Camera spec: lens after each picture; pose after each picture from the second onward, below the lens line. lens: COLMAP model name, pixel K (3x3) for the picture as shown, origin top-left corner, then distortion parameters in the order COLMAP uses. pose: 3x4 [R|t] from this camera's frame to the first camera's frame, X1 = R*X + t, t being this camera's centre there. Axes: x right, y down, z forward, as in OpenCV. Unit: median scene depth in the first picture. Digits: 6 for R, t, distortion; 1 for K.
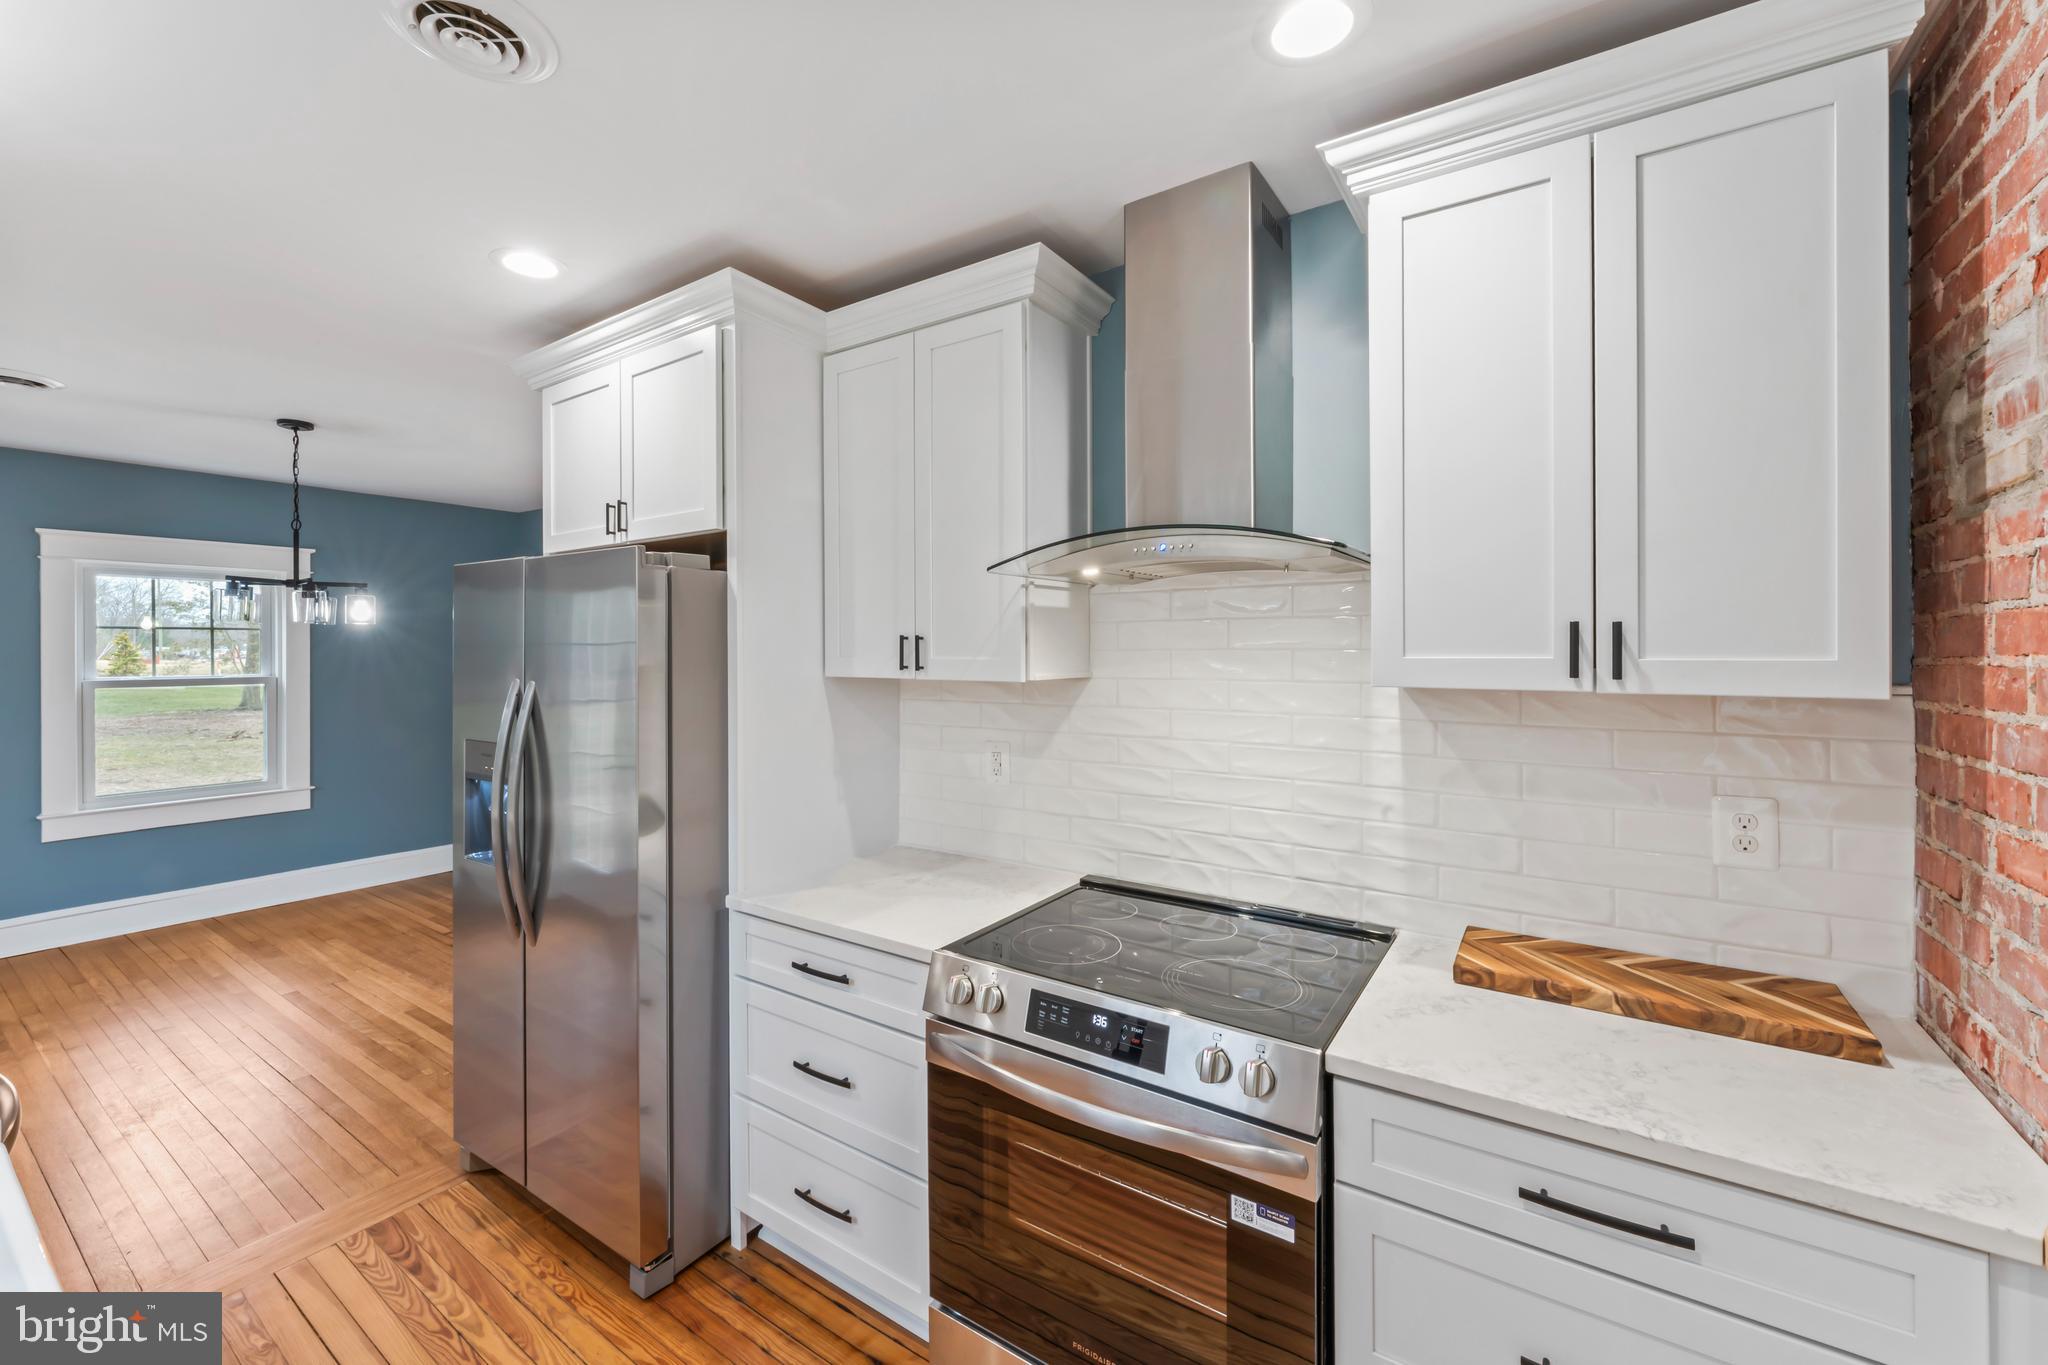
lens RADIAL K [[829.5, 0, 1015.6], [0, 829.5, 655.0], [0, 0, 1]] dist [-0.001202, -0.000262]
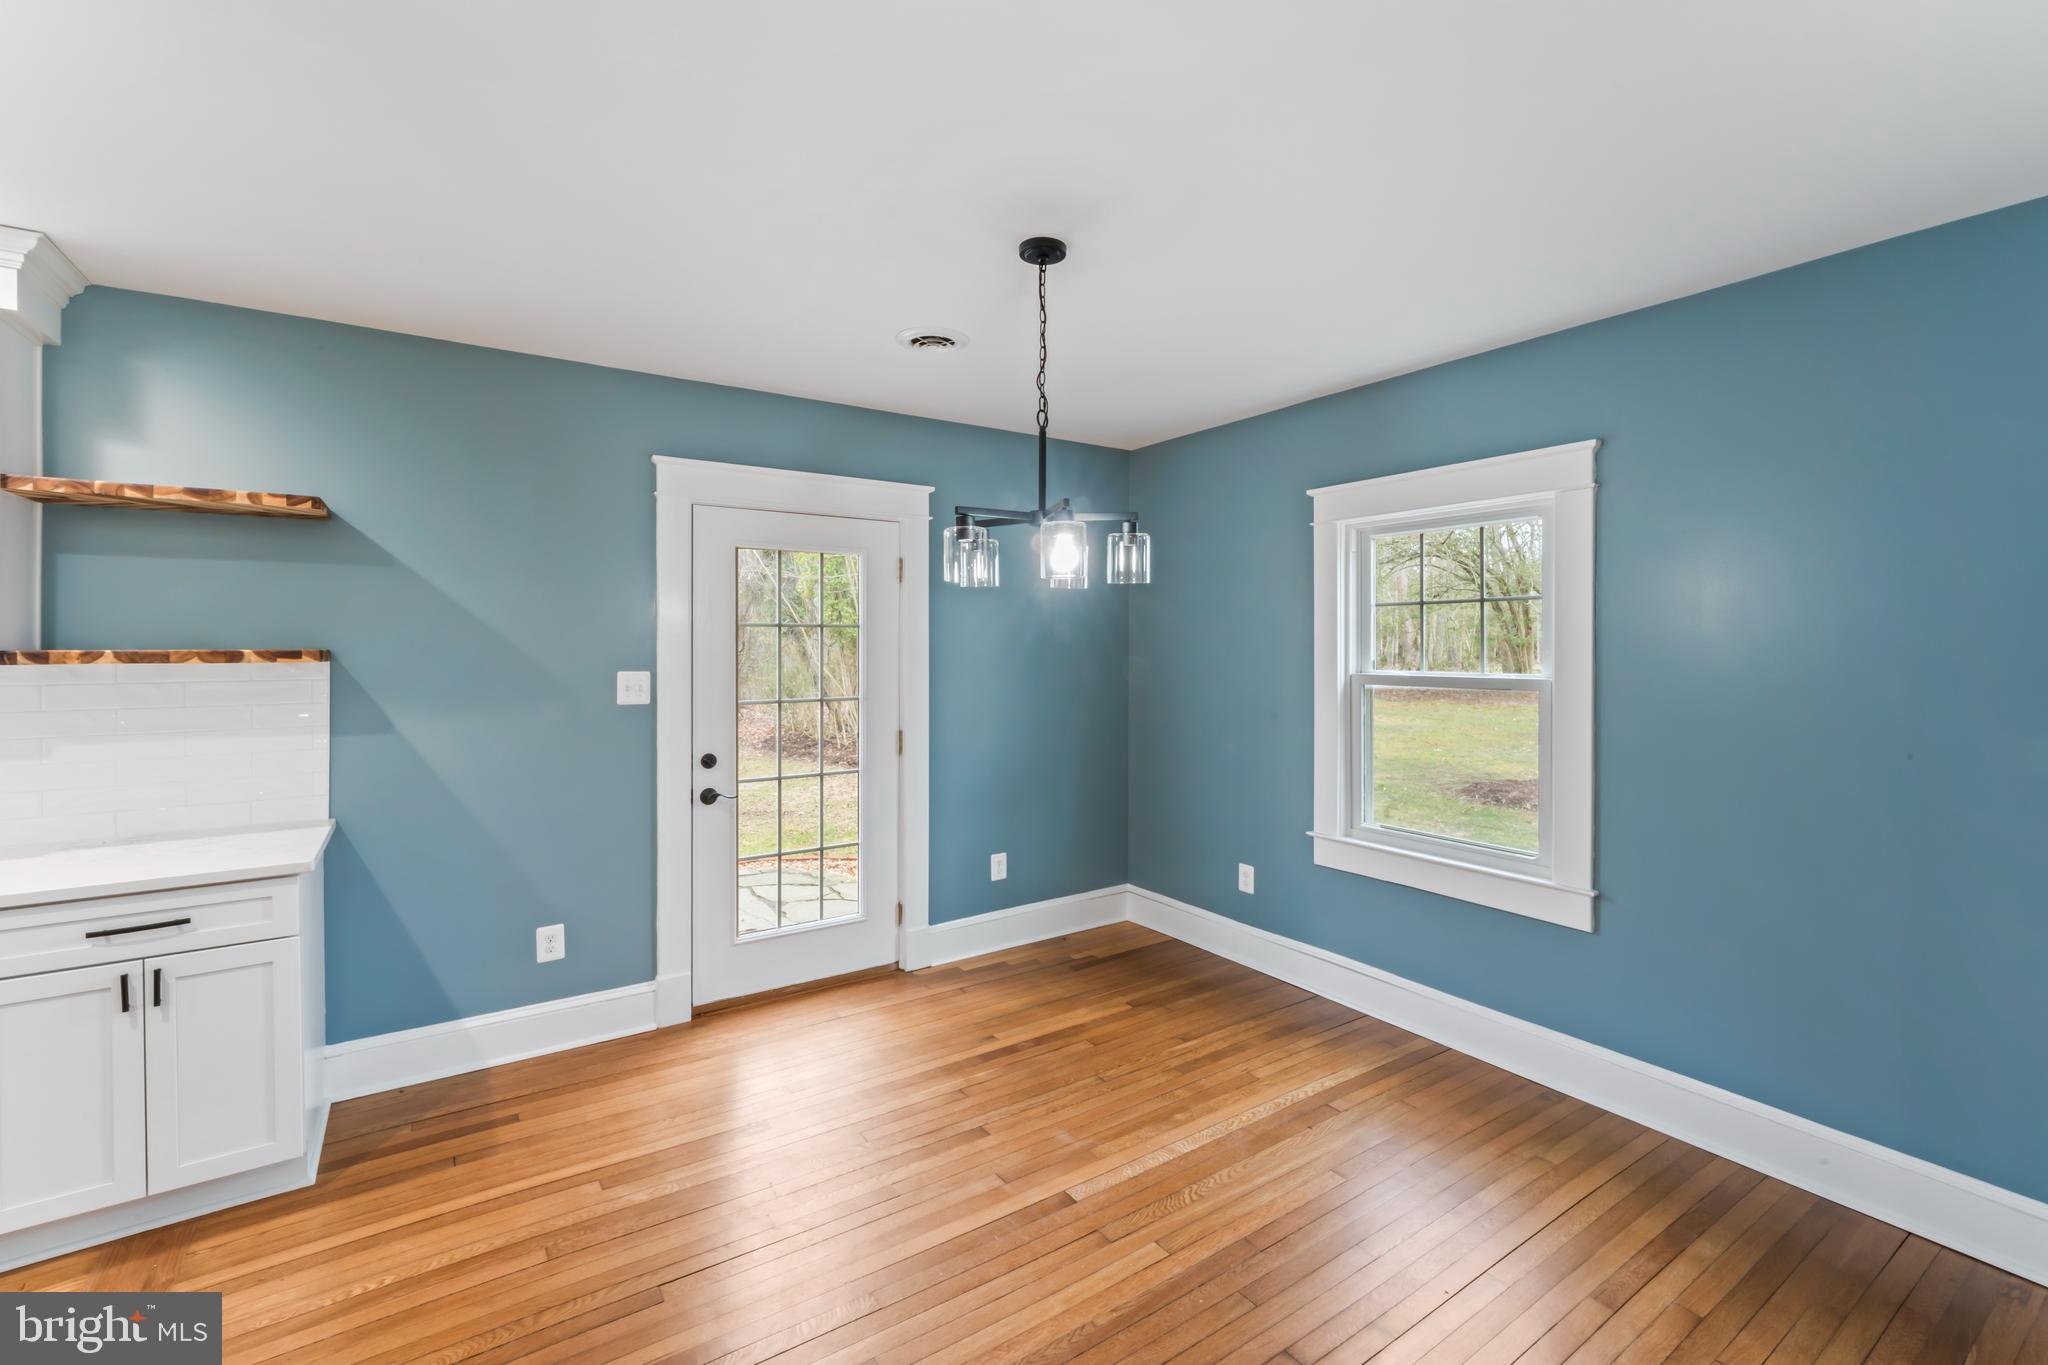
lens RADIAL K [[880.3, 0, 1012.9], [0, 880.3, 640.3], [0, 0, 1]] dist [0.001422, 0.000434]
pose [[-0.374133, 0.003739, -0.927367, -0.223906], [-0.004132, 0.999975, 0.005699, -0.003374], [0.927366, 0.005964, -0.374108, 1.022526]]
